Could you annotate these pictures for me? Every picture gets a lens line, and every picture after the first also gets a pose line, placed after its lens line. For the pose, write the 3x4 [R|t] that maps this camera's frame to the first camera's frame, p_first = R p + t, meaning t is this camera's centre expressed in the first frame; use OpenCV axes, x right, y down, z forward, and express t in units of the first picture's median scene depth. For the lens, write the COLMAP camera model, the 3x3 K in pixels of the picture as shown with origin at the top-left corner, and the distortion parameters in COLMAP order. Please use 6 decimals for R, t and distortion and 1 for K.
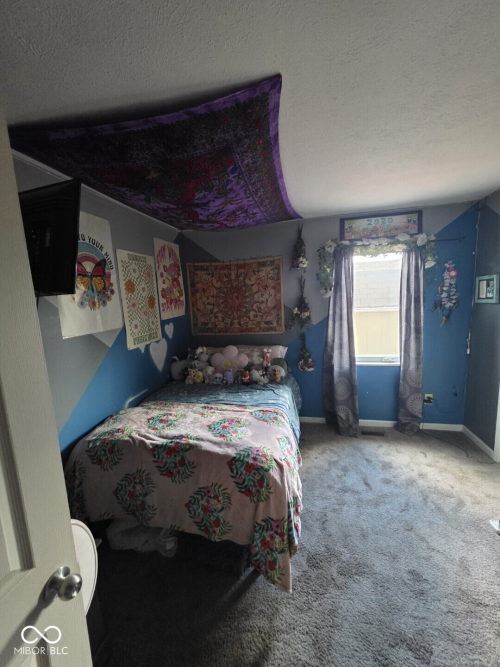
lens RADIAL K [[266.5, 0, 255.8], [0, 266.5, 334.7], [0, 0, 1]] dist [0.000471, 0.000380]
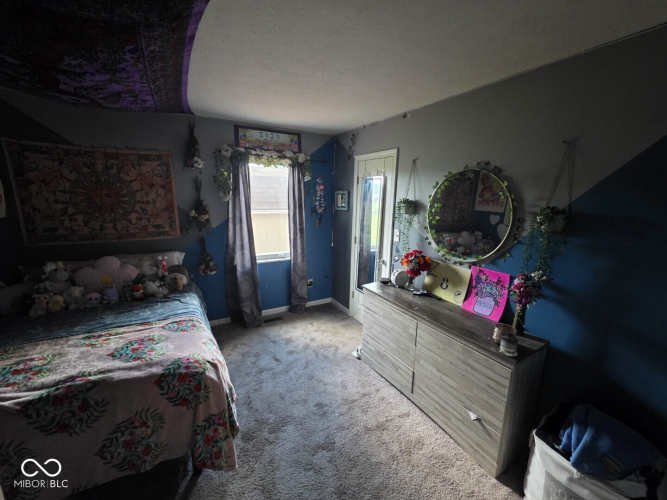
lens RADIAL K [[266.5, 0, 335.7], [0, 266.5, 249.5], [0, 0, 1]] dist [0.000471, 0.000380]
pose [[0.742379, -0.076073, 0.665647, -0.123543], [0.039582, 0.996777, 0.069771, -0.008559], [-0.668810, -0.025448, 0.742998, -0.049254]]
